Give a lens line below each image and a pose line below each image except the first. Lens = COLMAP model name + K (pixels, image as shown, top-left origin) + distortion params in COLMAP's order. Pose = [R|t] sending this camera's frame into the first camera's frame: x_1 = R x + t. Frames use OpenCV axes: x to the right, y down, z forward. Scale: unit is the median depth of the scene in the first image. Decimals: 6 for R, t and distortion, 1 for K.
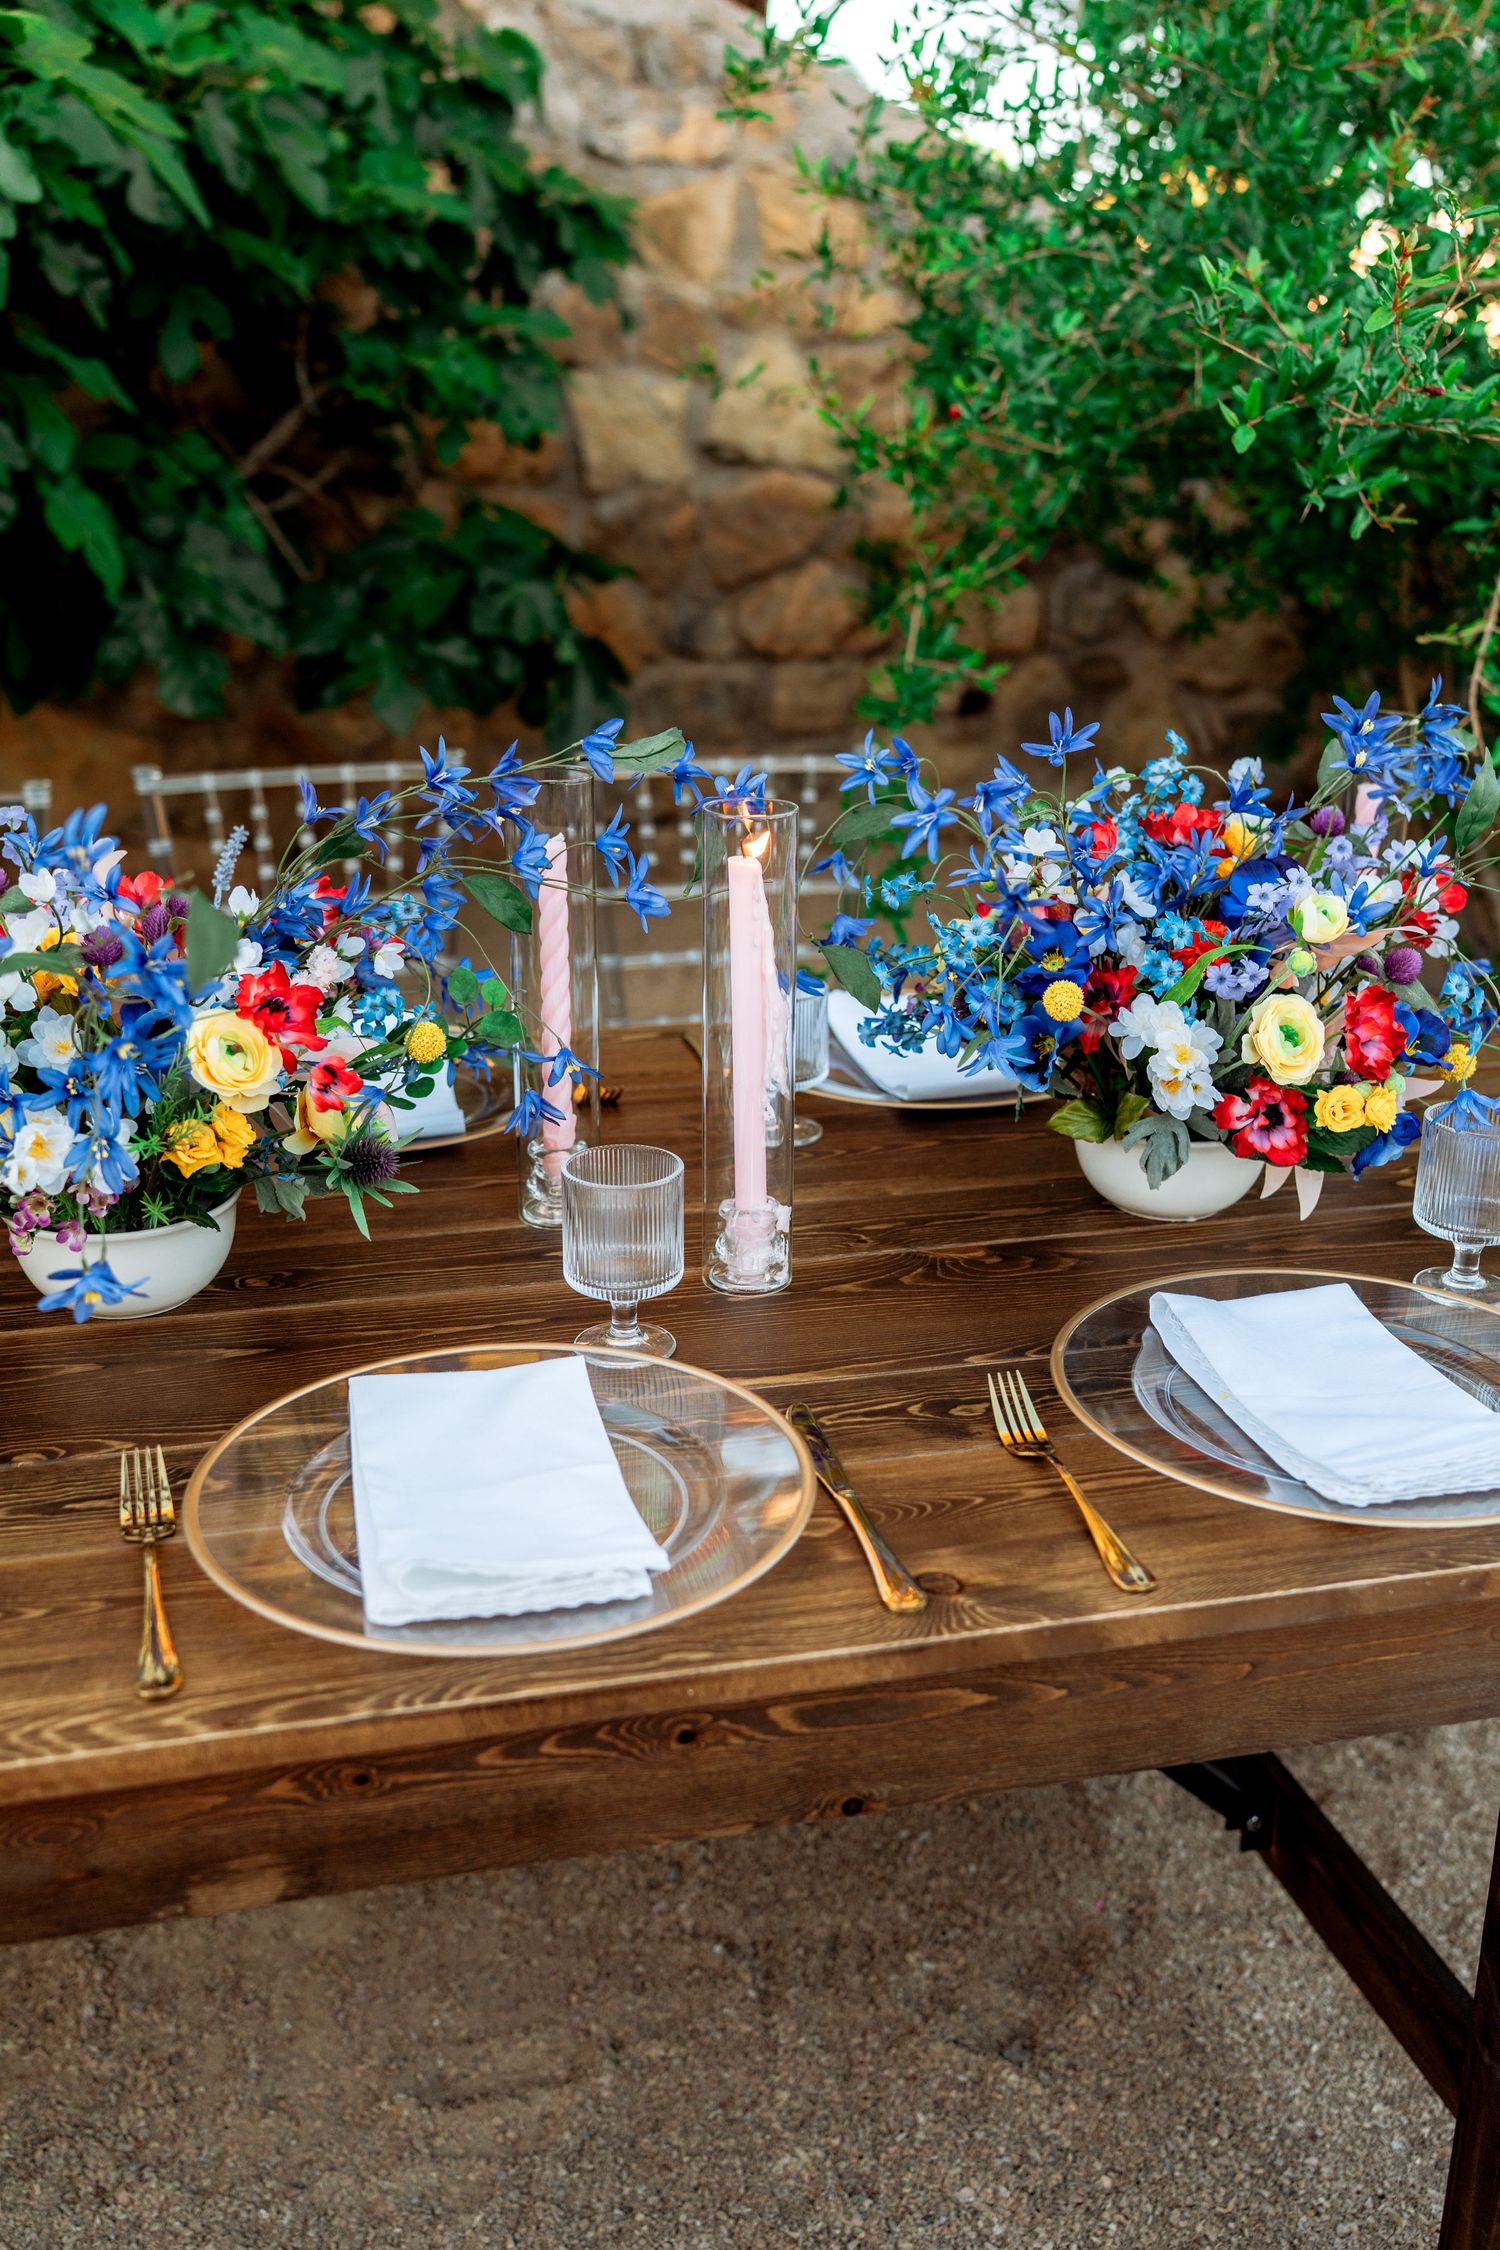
lens RADIAL K [[2169.1, 0, 736.3], [0, 2169.1, 1128.2], [0, 0, 1]] dist [0.066382, -0.030465]
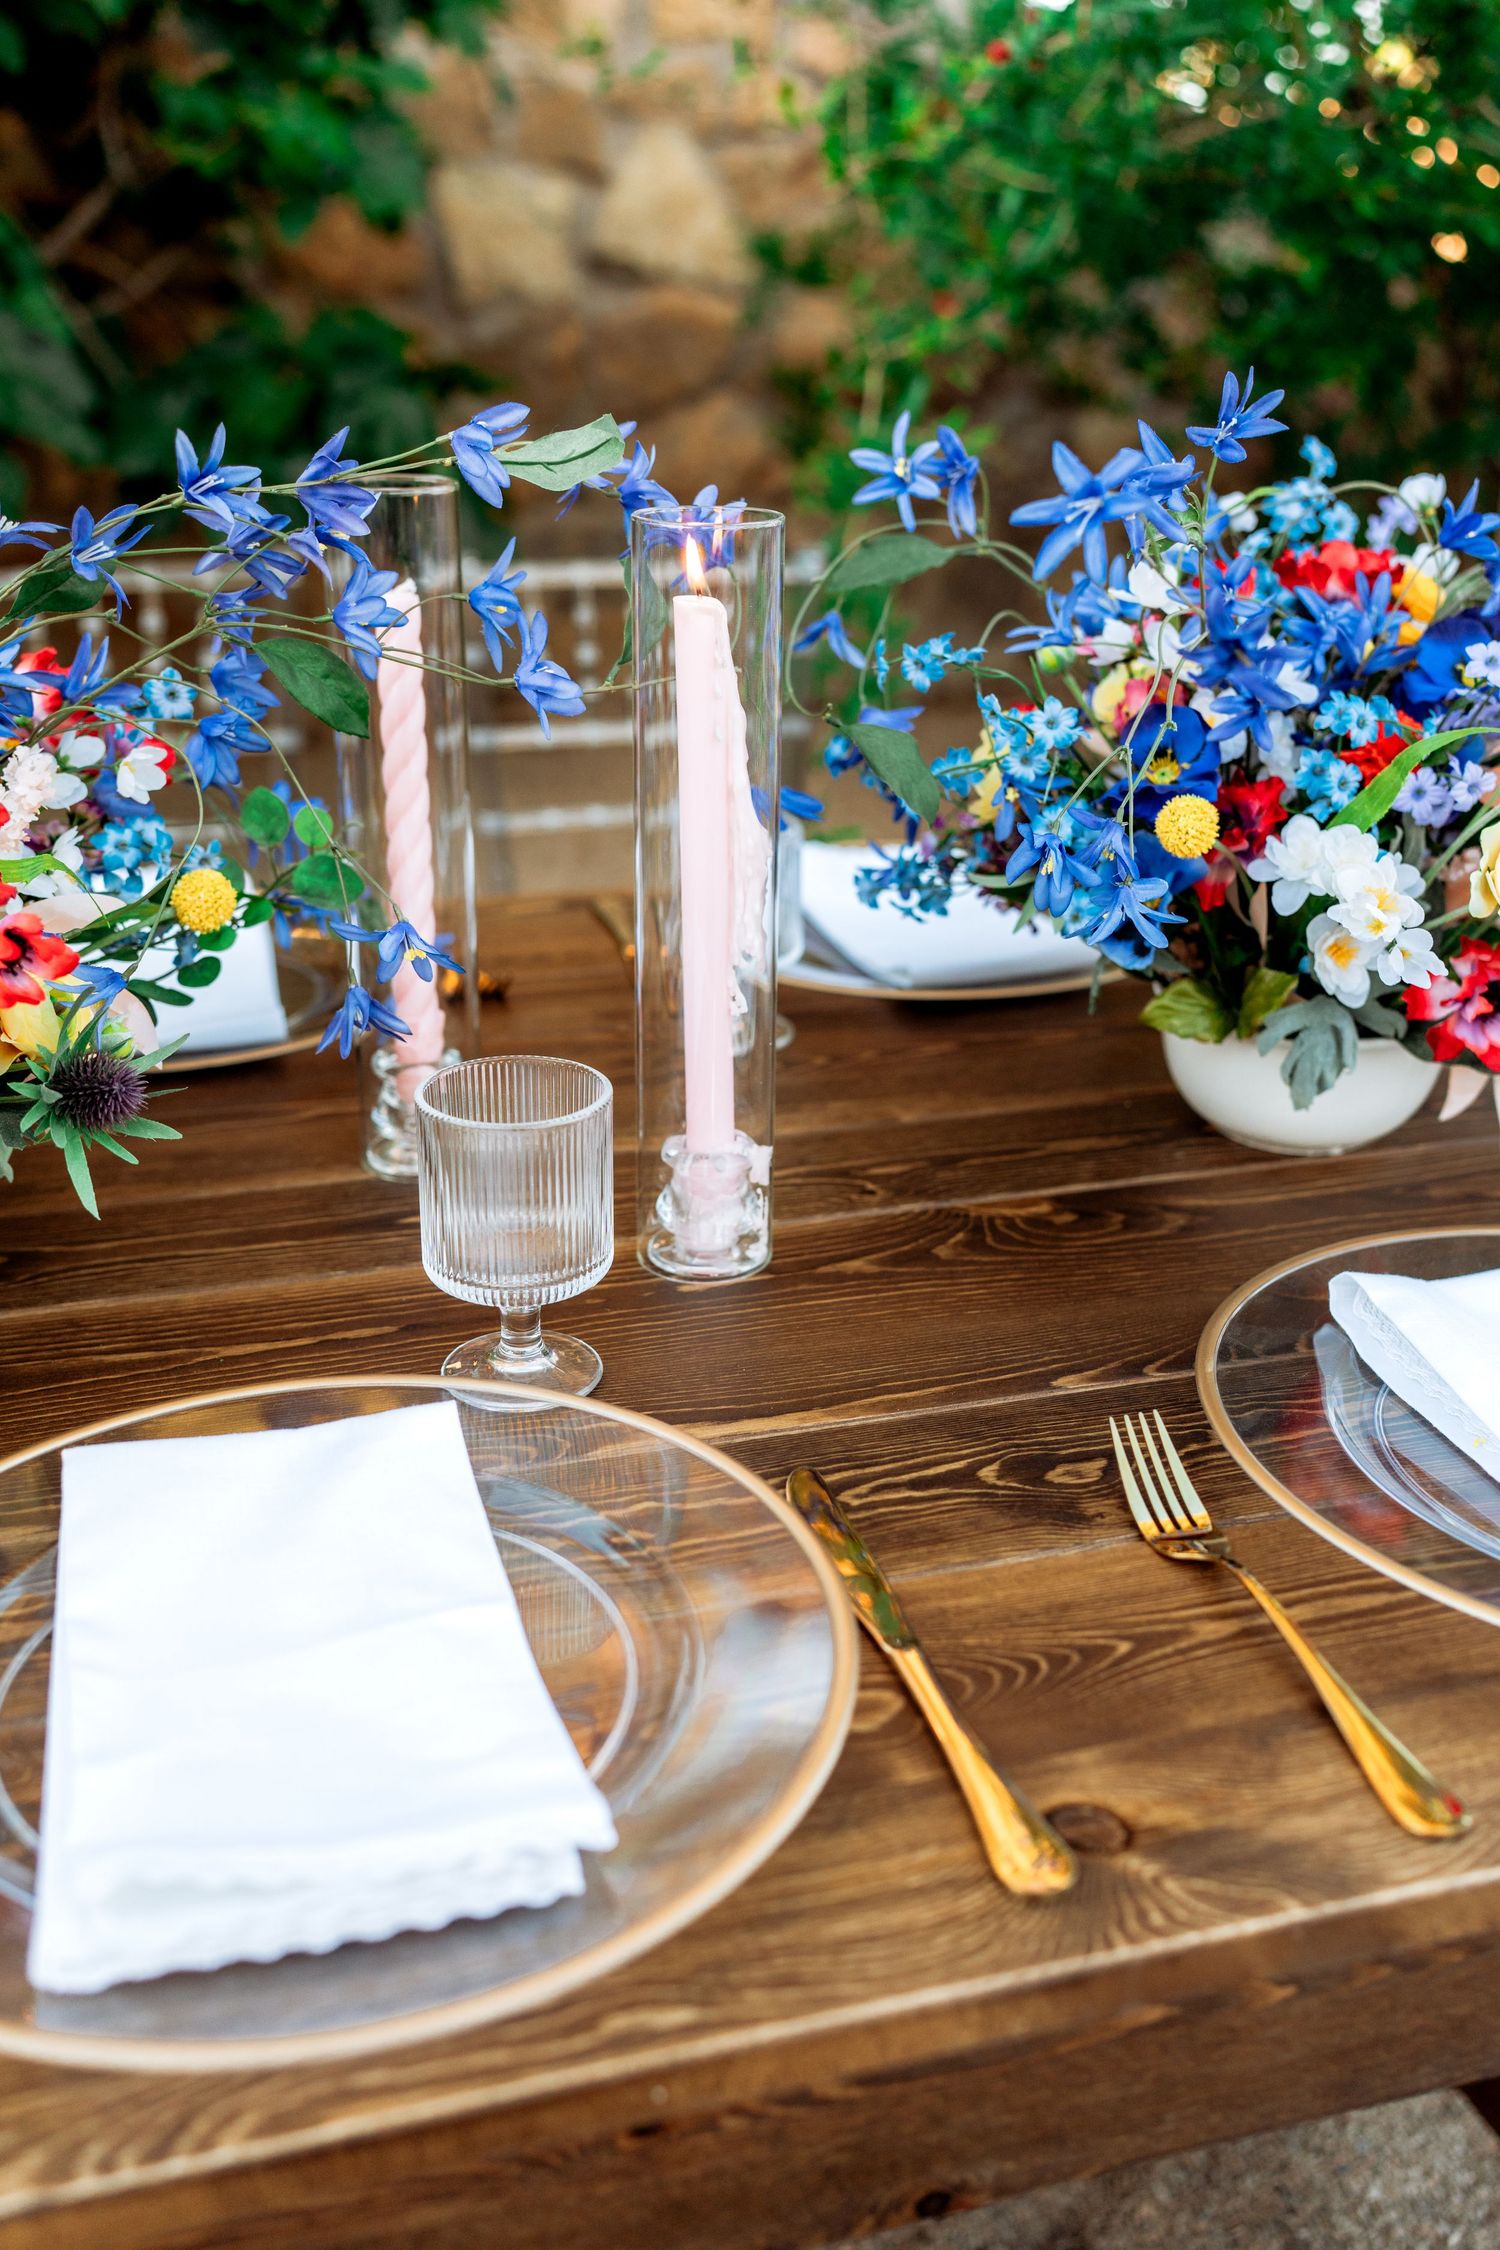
lens RADIAL K [[2164.3, 0, 744.2], [0, 2164.3, 1100.7], [0, 0, 1]] dist [0.045990, -0.023641]
pose [[0.998446, -0.014645, 0.053763, -0.018230], [0.012915, 0.999392, 0.032384, 0.000911], [-0.054205, -0.031640, 0.998028, 0.345594]]
